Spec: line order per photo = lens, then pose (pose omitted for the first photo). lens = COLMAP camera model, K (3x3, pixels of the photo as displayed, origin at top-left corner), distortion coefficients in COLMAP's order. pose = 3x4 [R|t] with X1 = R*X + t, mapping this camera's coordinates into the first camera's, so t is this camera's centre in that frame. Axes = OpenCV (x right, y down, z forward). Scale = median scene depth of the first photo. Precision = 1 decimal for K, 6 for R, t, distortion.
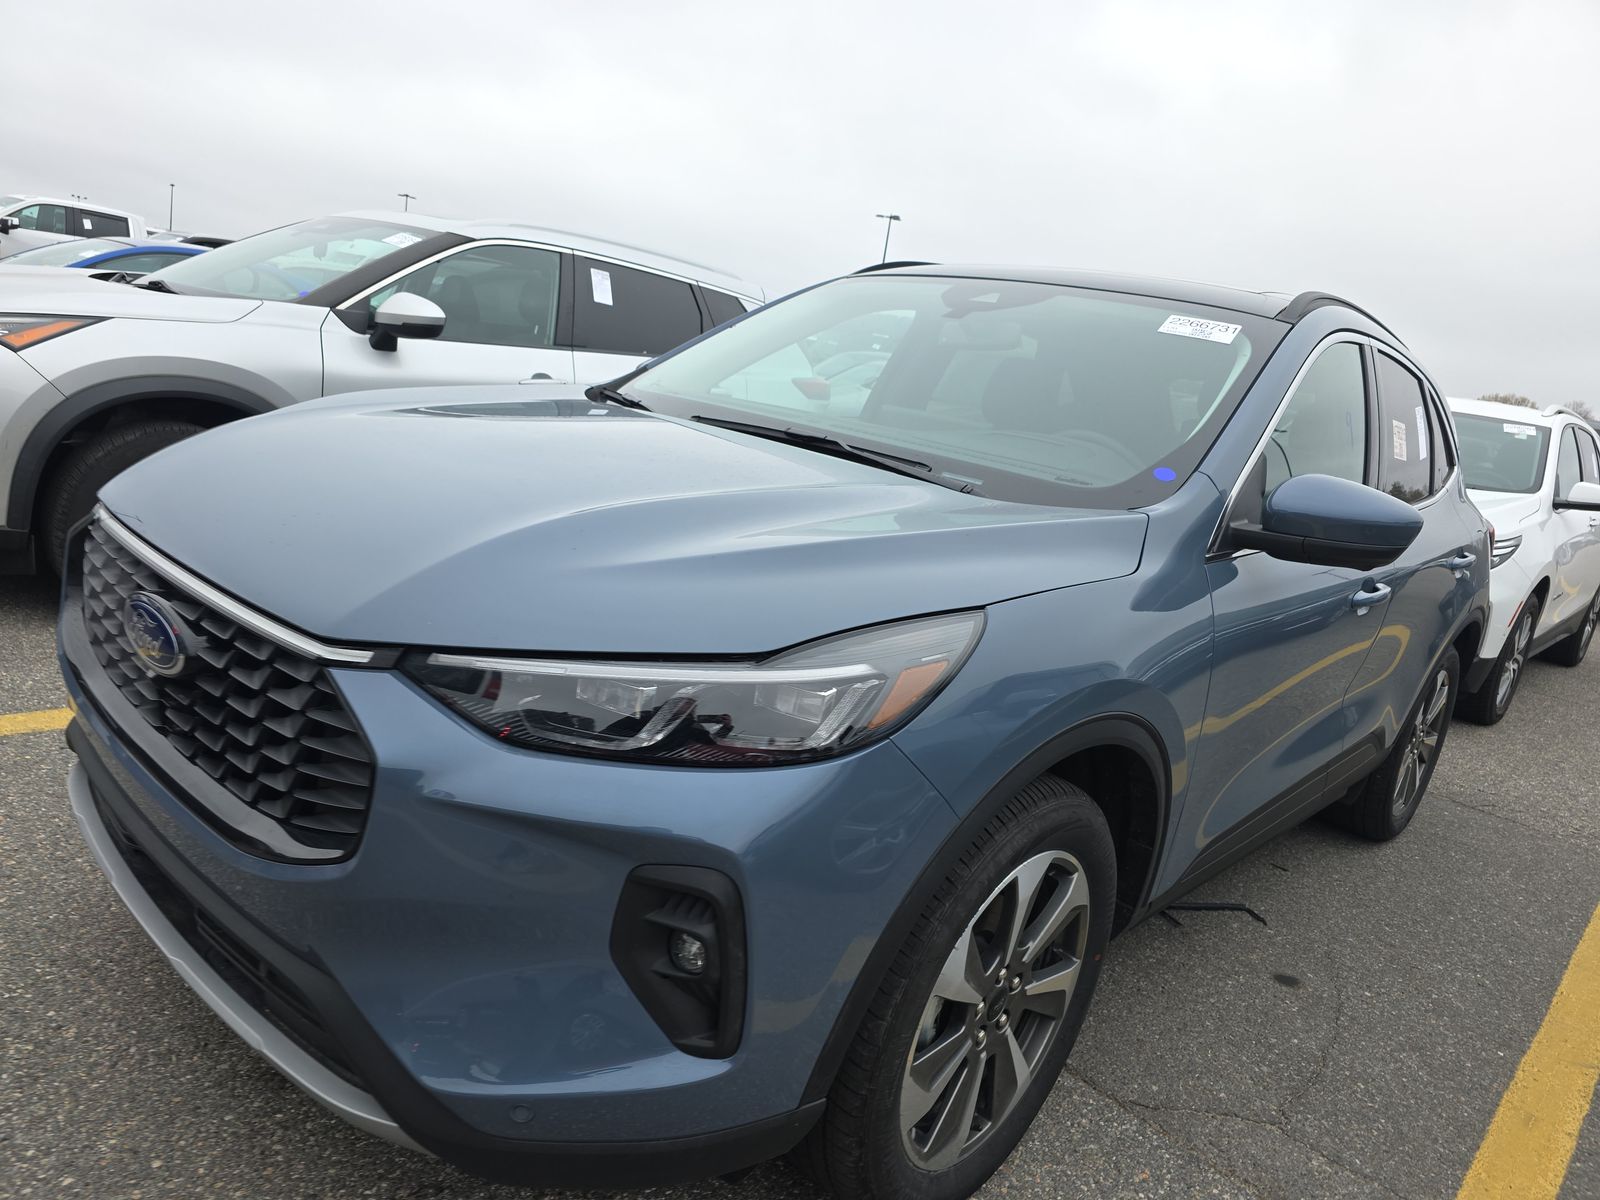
lens RADIAL K [[1076.1, 0, 798.6], [0, 1076.1, 601.9], [0, 0, 1]] dist [0.042347, -0.034509]
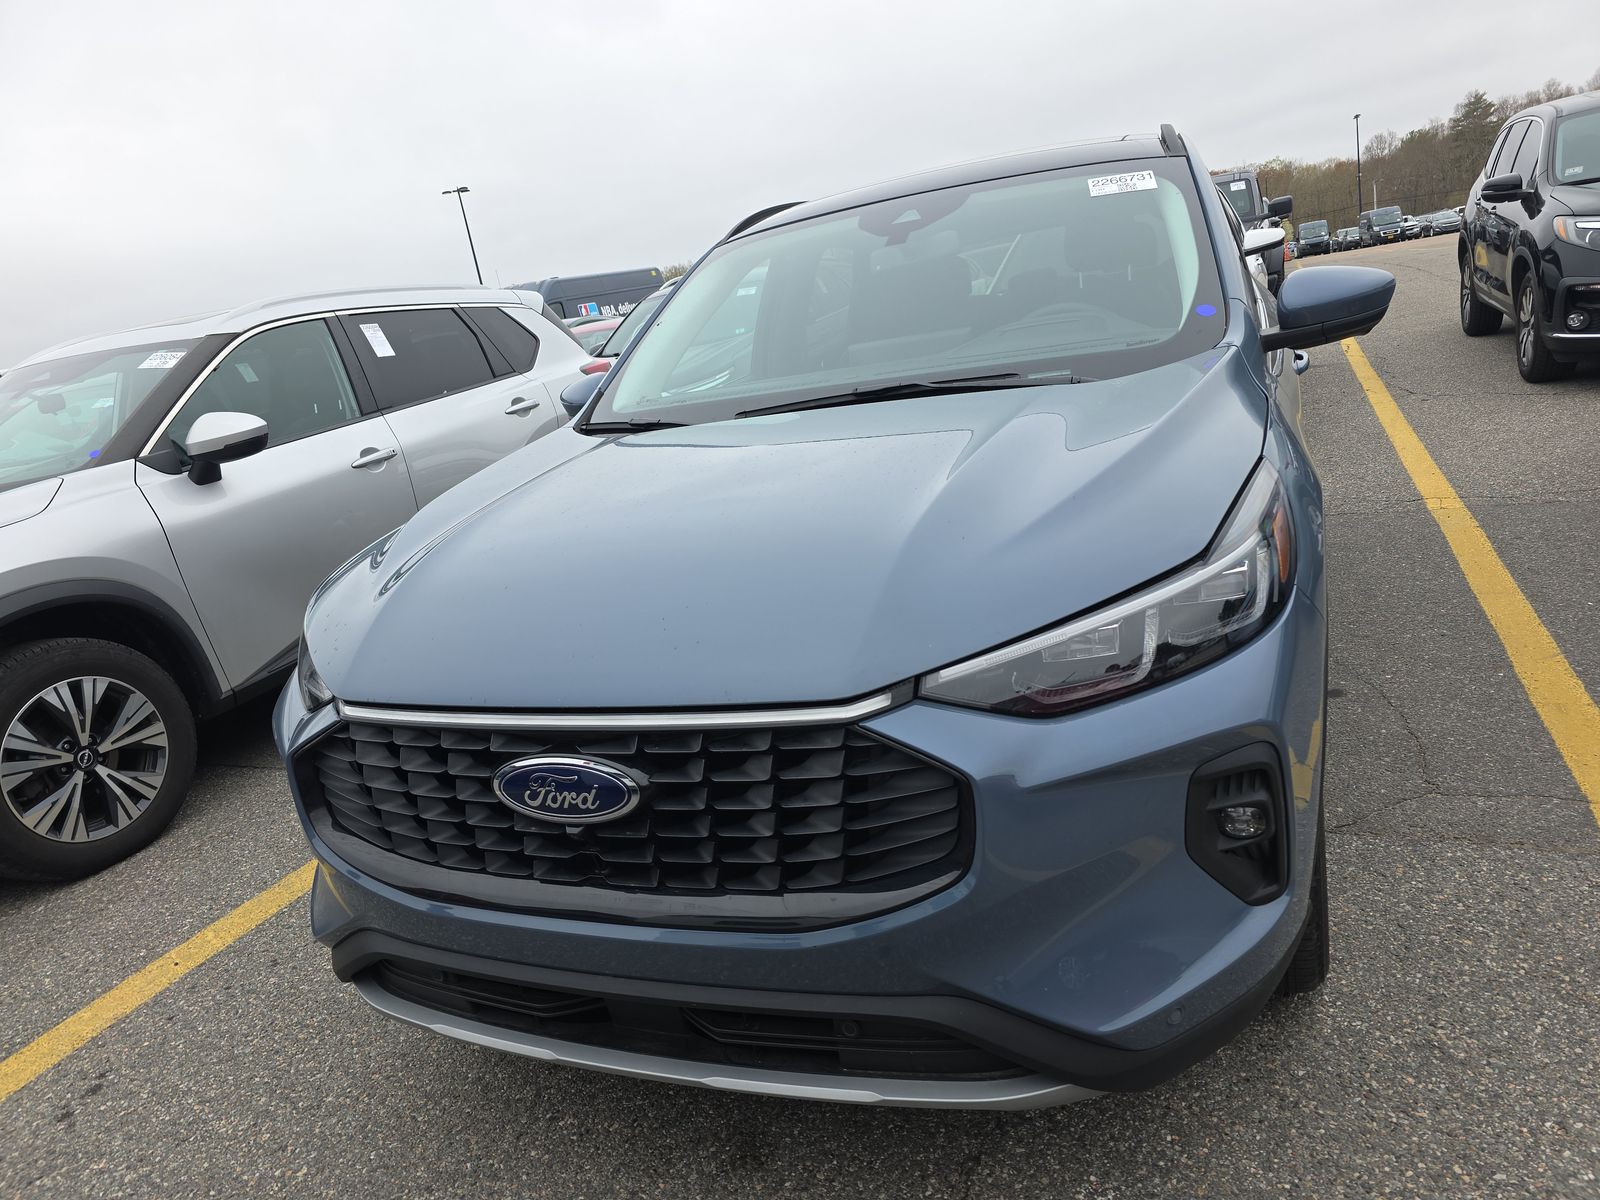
lens RADIAL K [[1076.1, 0, 790.8], [0, 1076.1, 601.8], [0, 0, 1]] dist [0.042347, -0.034509]
pose [[0.889072, -0.383812, 0.249477, -0.390396], [0.370599, 0.923404, 0.099906, -0.096061], [-0.268714, 0.003633, 0.963213, 0.018964]]
